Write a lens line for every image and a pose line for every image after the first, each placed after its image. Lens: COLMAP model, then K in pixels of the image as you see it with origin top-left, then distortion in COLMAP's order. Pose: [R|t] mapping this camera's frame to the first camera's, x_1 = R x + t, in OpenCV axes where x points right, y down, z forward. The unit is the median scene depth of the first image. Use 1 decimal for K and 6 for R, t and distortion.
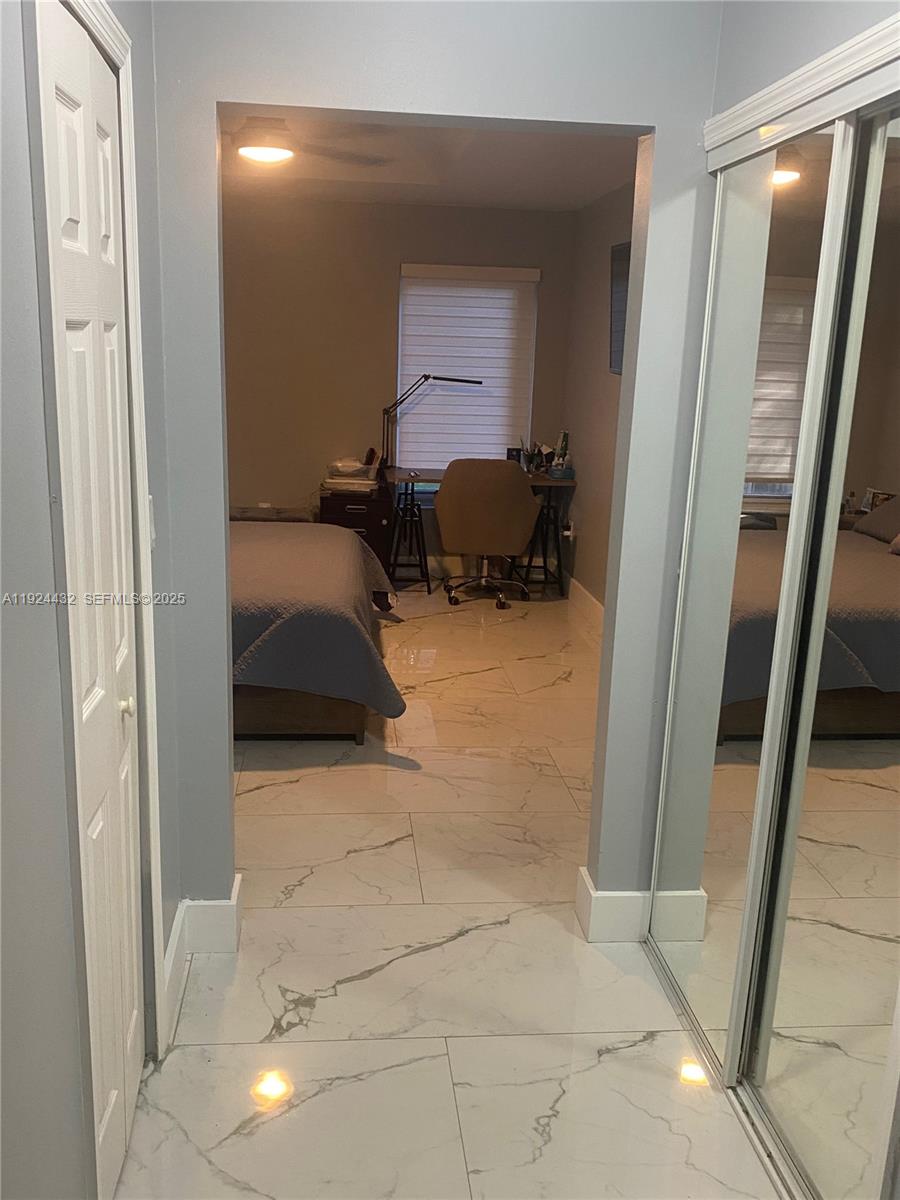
lens RADIAL K [[1035.3, 0, 421.6], [0, 1035.3, 604.9], [0, 0, 1]] dist [0.009401, -0.127183]
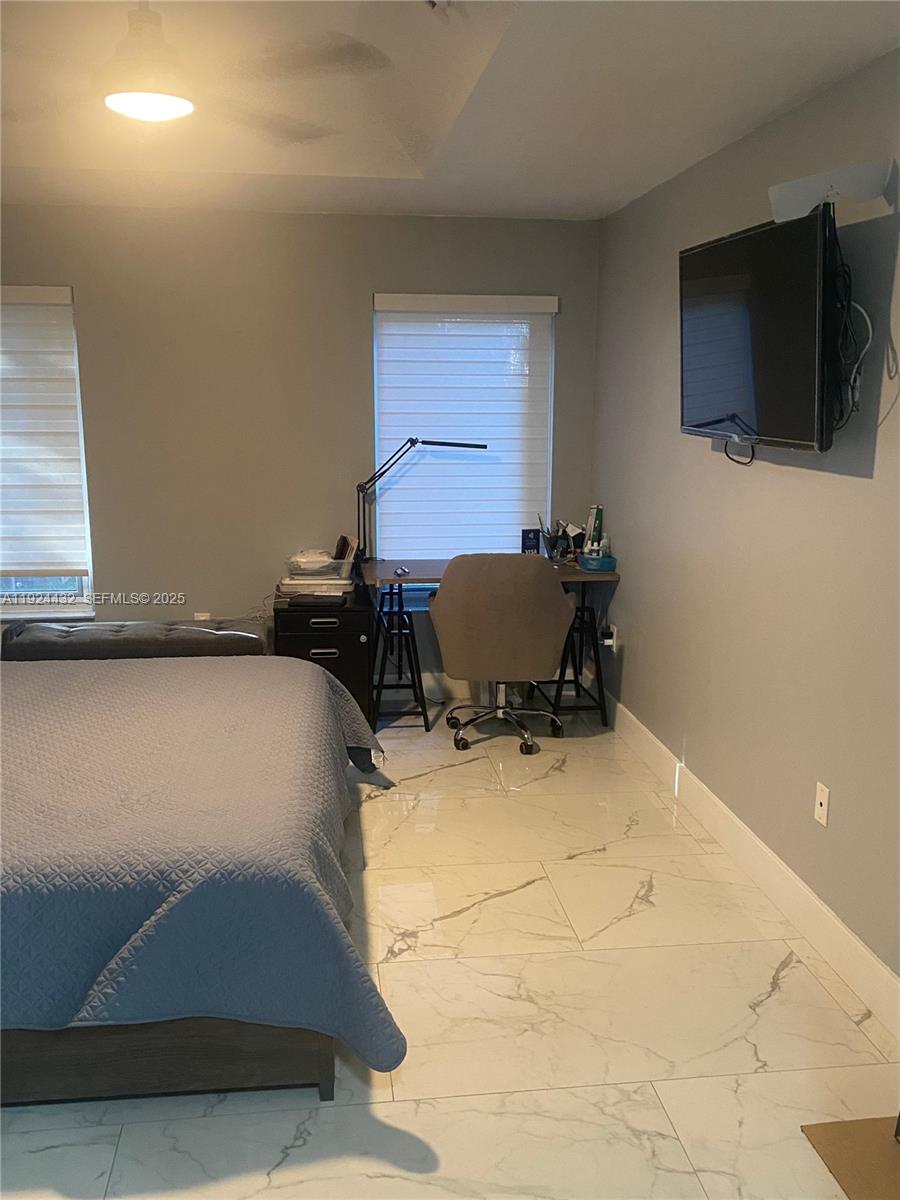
lens RADIAL K [[1054.1, 0, 450.0], [0, 1054.1, 600.0], [0, 0, 1]] dist [-0.011439, -0.009769]
pose [[0.998554, -0.035517, 0.040357, -0.003504], [0.037686, 0.997813, -0.054313, -0.062163], [-0.038340, 0.055755, 0.997708, 0.240883]]
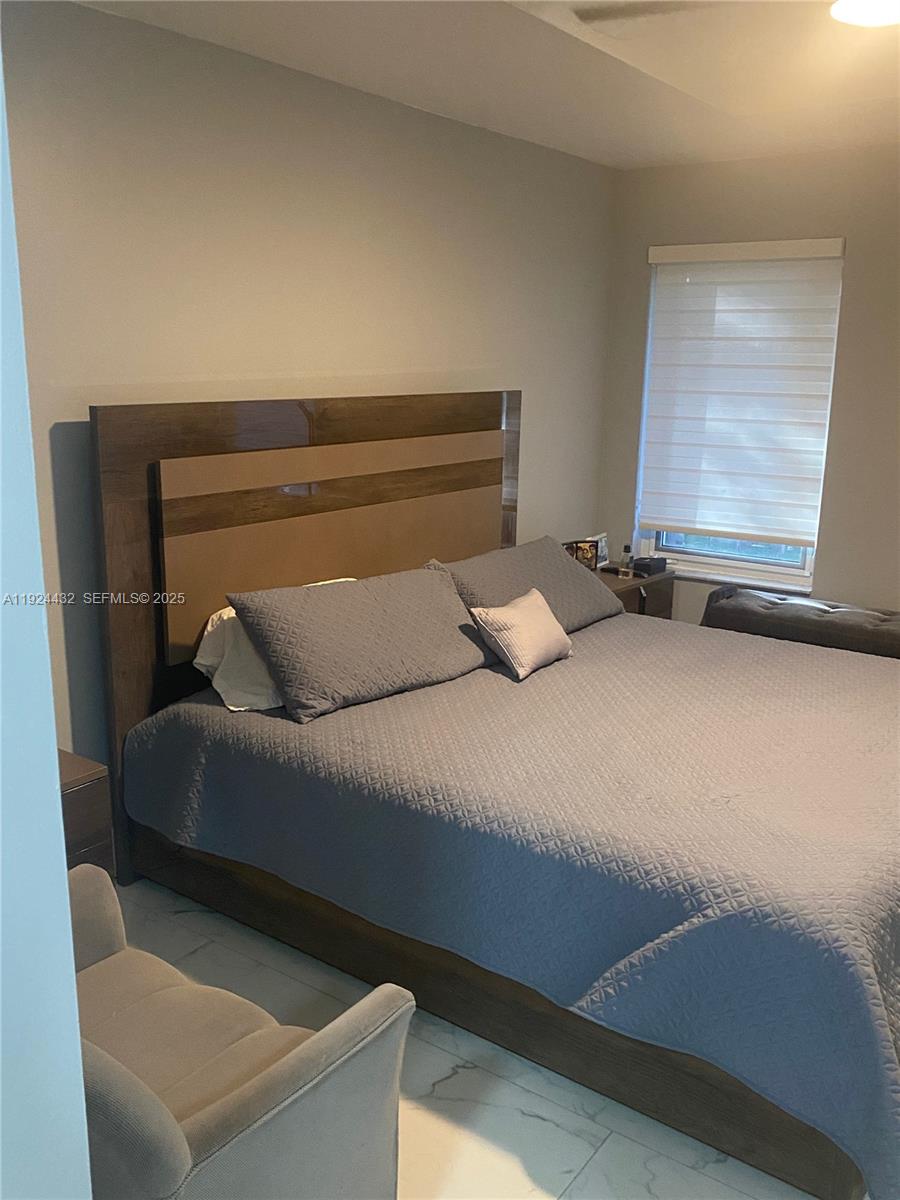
lens RADIAL K [[1054.1, 0, 450.0], [0, 1054.1, 600.0], [0, 0, 1]] dist [-0.011439, -0.009769]
pose [[0.751957, 0.132069, -0.645847, 0.044751], [-0.154078, 0.987800, 0.022603, -0.073728], [0.640953, 0.082515, 0.763132, 0.304106]]
